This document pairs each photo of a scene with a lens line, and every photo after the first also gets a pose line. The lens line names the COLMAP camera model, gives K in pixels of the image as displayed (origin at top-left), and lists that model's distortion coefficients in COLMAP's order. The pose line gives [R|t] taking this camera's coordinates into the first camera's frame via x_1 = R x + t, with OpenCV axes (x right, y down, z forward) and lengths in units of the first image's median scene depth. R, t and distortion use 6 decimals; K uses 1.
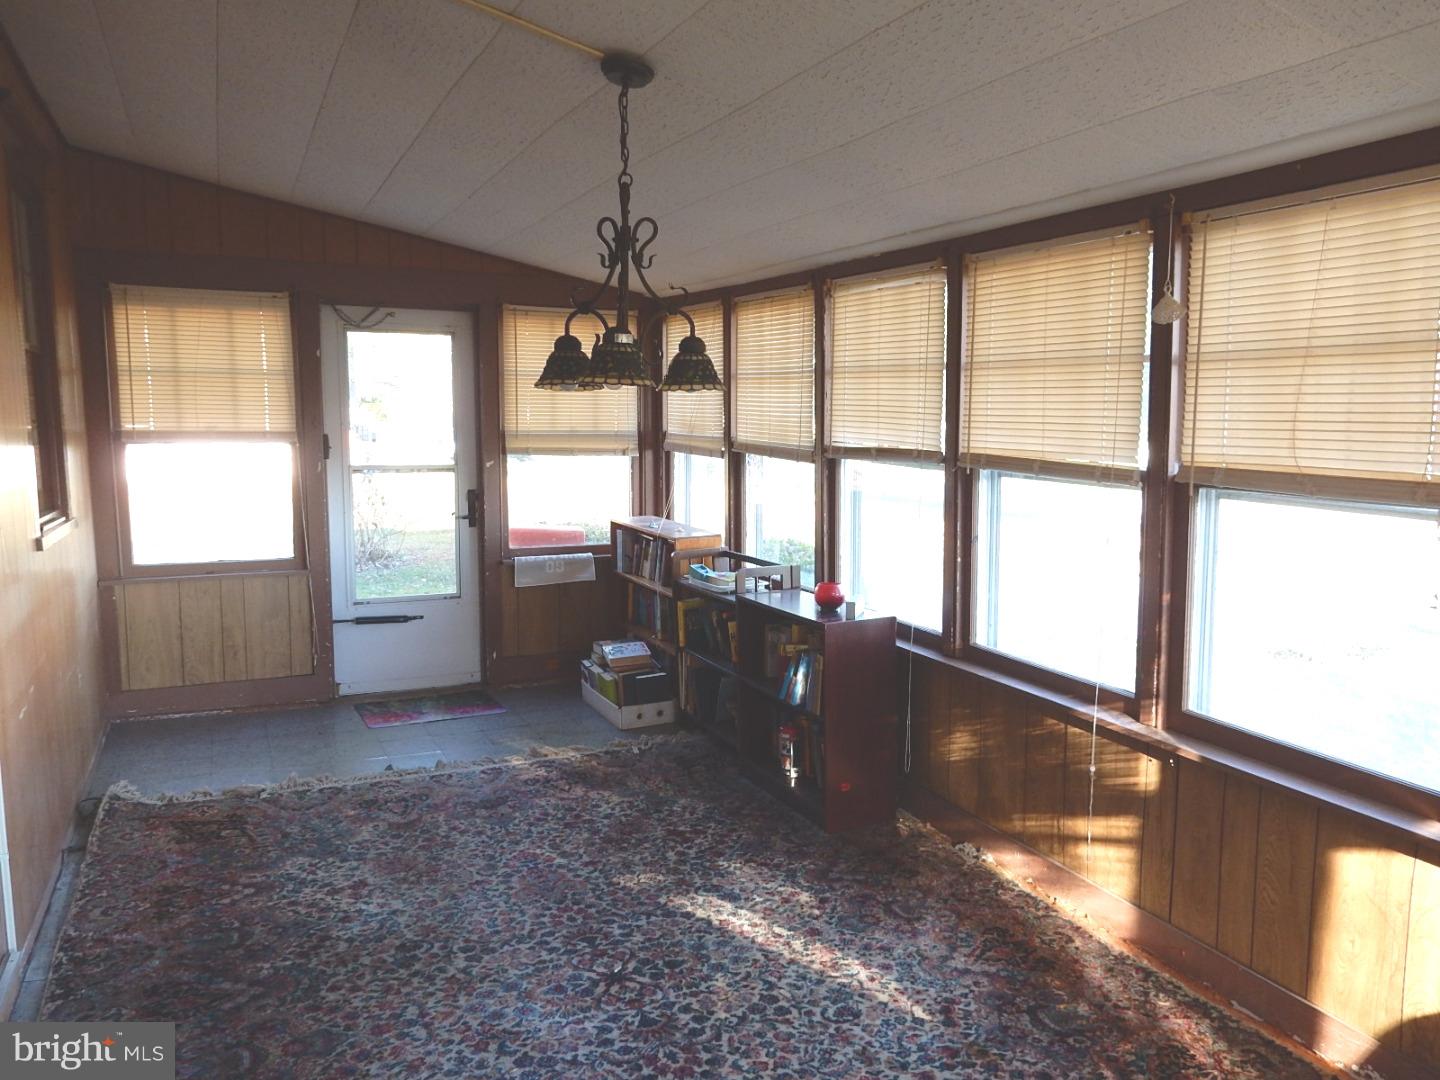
lens RADIAL K [[1050.4, 0, 718.5], [0, 1050.4, 535.1], [0, 0, 1]] dist [-0.009680, -0.003092]
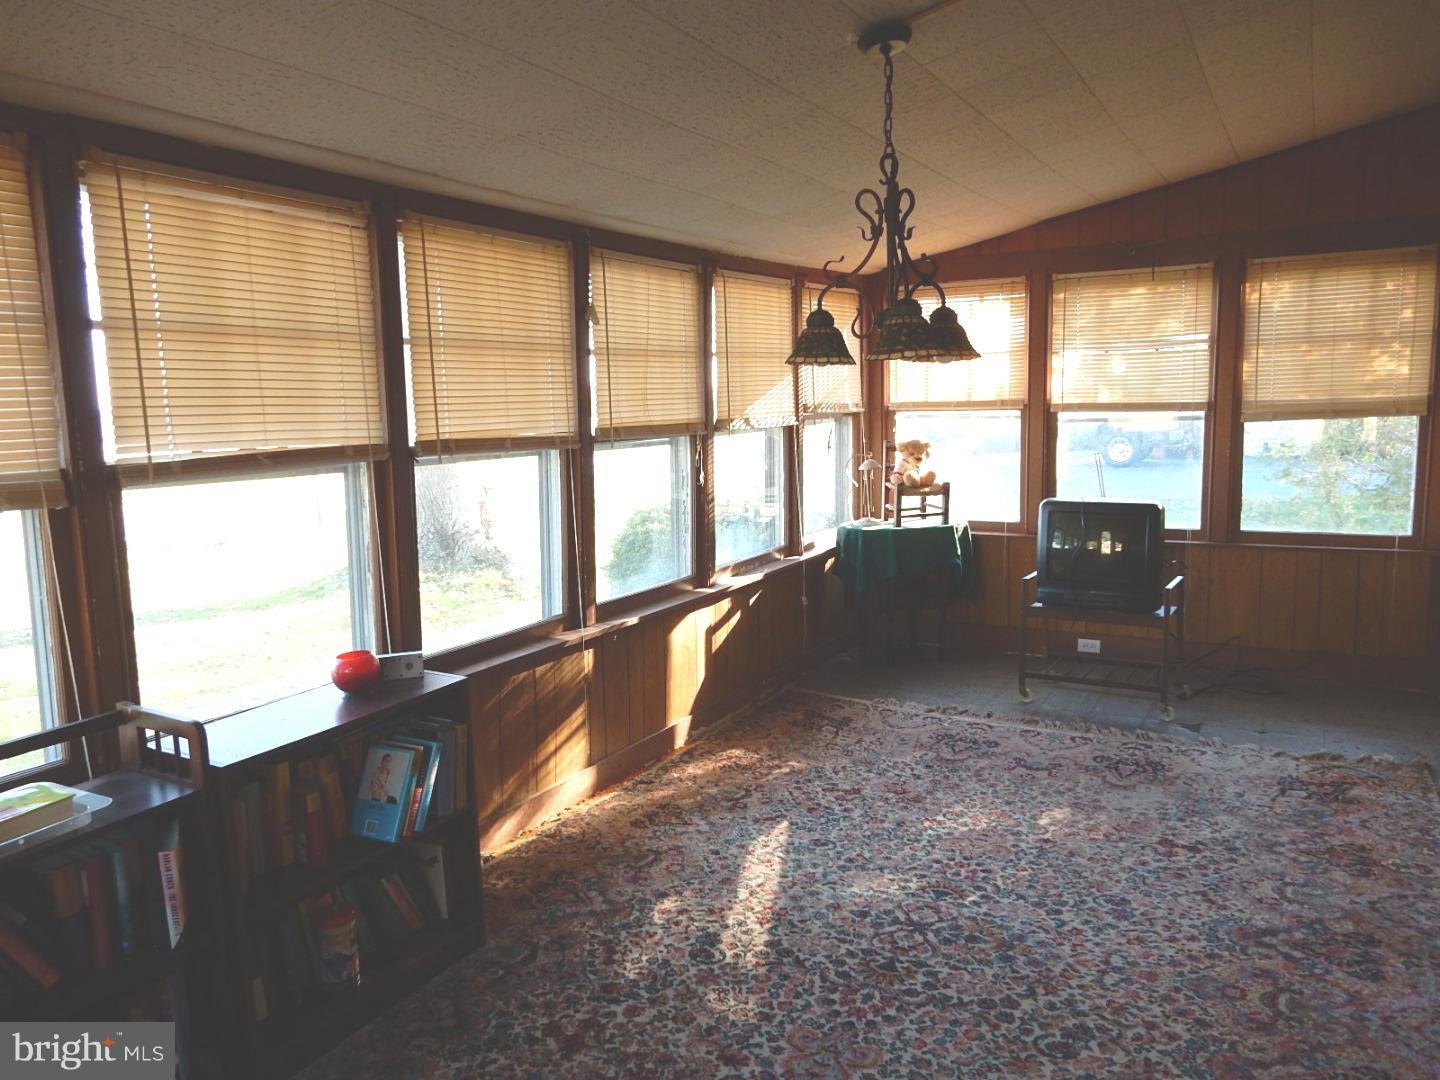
lens RADIAL K [[1050.4, 0, 718.5], [0, 1050.4, 535.1], [0, 0, 1]] dist [-0.009680, -0.003092]
pose [[-0.571228, -0.105274, 0.814012, -0.748118], [0.114706, 0.971770, 0.206171, -0.184622], [-0.812737, 0.211142, -0.543027, 1.548331]]
